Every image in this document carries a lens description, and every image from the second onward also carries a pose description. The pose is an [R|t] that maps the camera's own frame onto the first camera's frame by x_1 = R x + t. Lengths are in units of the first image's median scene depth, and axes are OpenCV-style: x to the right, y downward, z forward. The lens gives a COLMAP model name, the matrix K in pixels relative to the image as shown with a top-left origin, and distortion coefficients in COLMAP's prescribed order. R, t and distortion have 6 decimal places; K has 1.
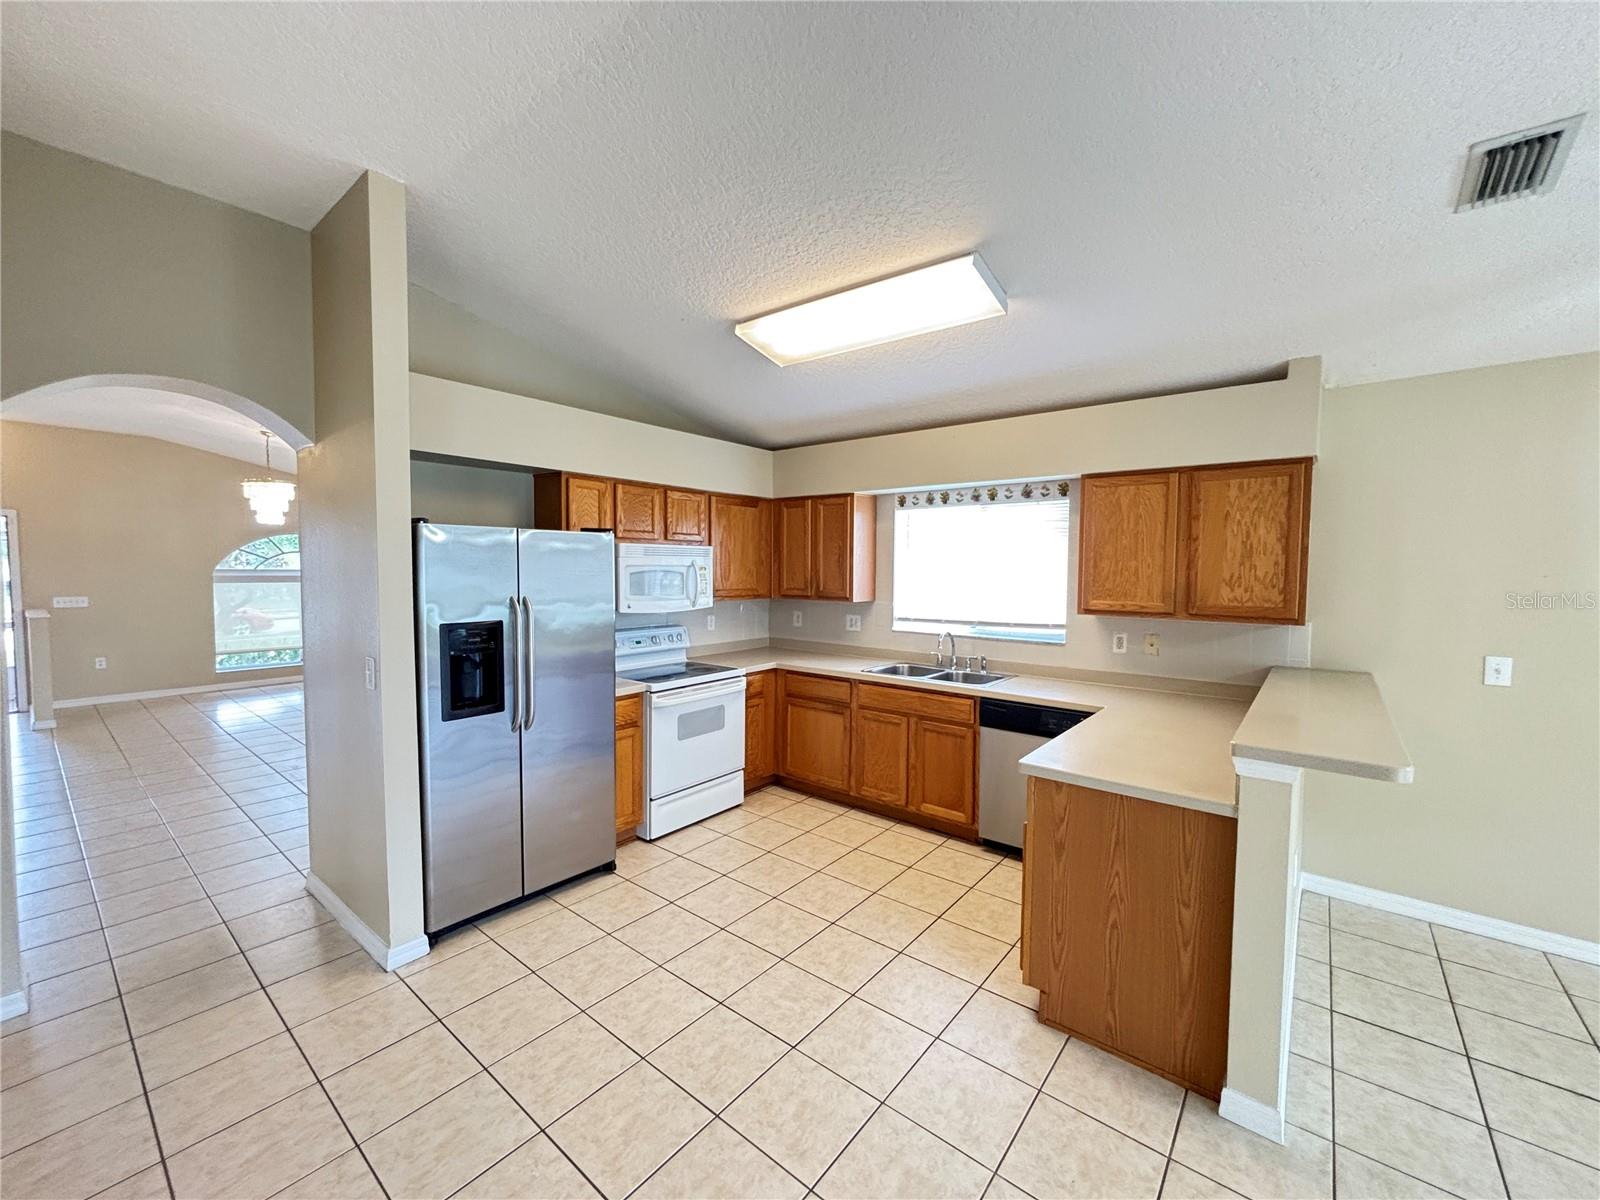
lens RADIAL K [[648.2, 0, 800.0], [0, 648.2, 600.0], [0, 0, 1]] dist [-0.000575, 0.000002]
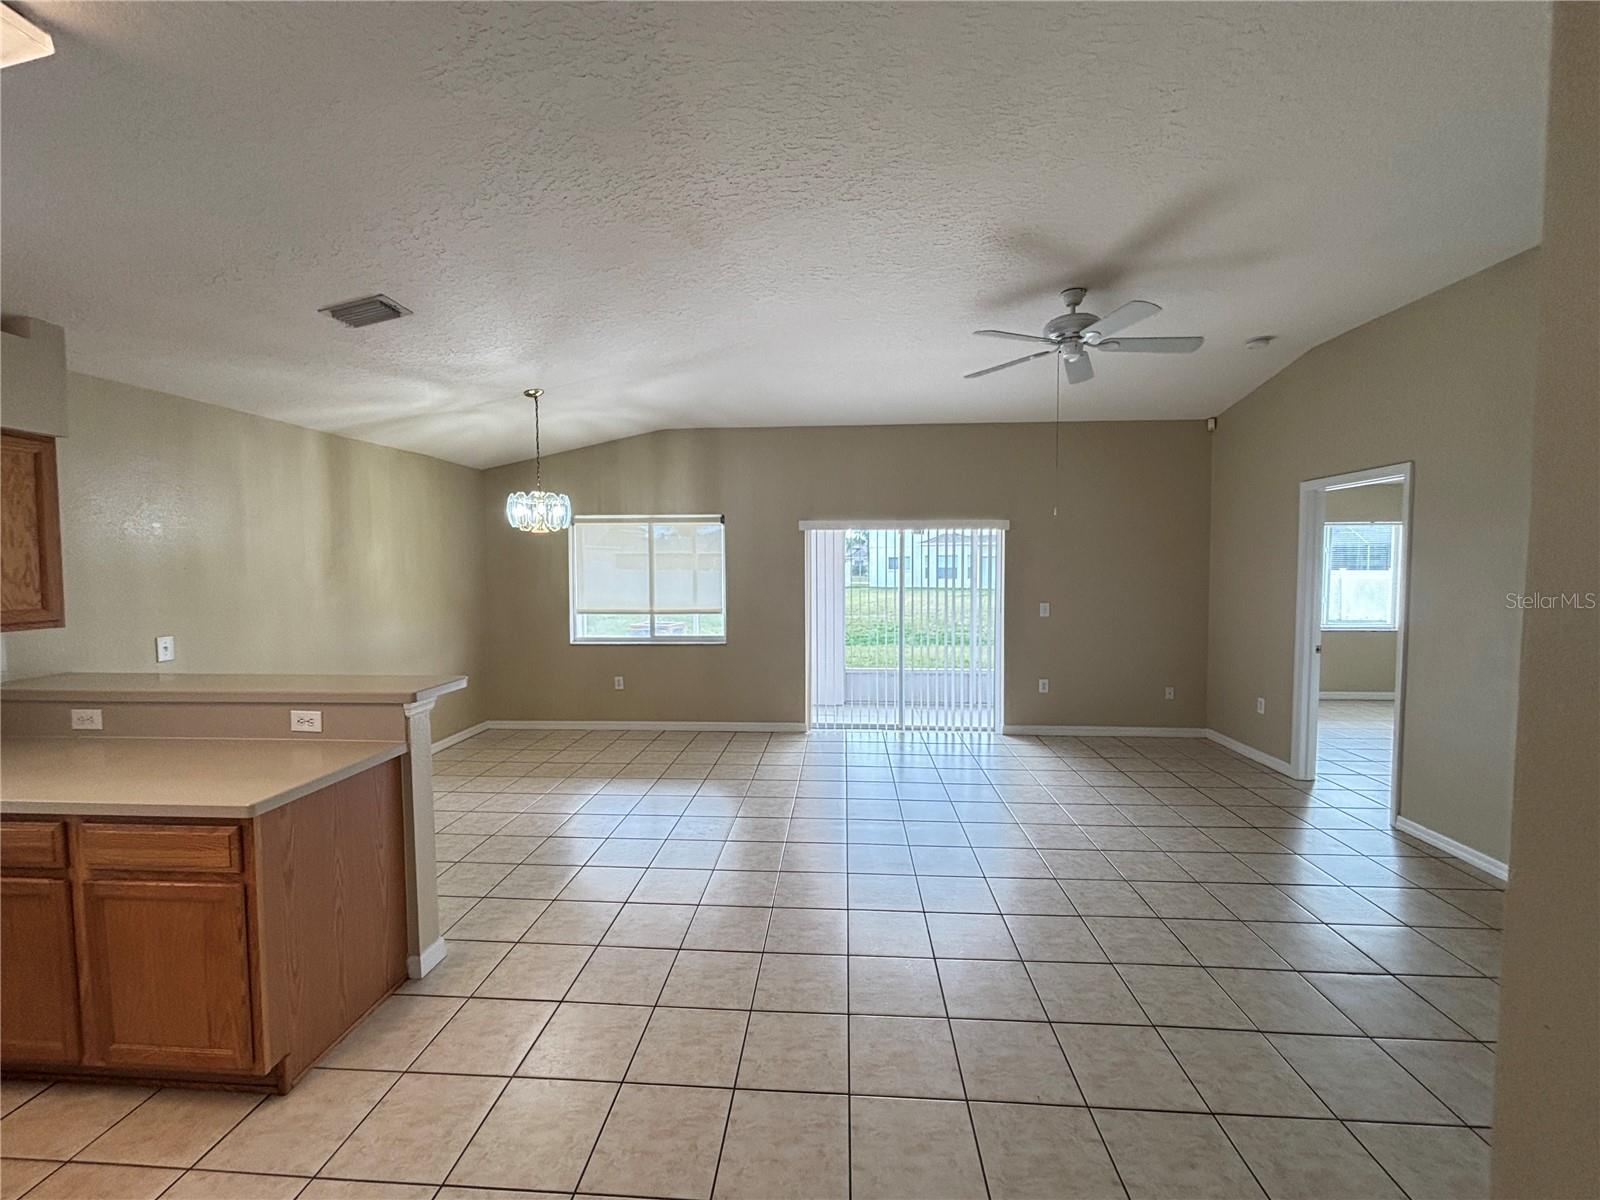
lens RADIAL K [[648.2, 0, 800.0], [0, 648.2, 600.0], [0, 0, 1]] dist [-0.000575, 0.000002]
pose [[-0.571422, -0.049030, 0.819190, -0.562308], [0.037829, 0.995579, 0.085975, -0.037484], [-0.819784, 0.080117, -0.567041, 0.706156]]
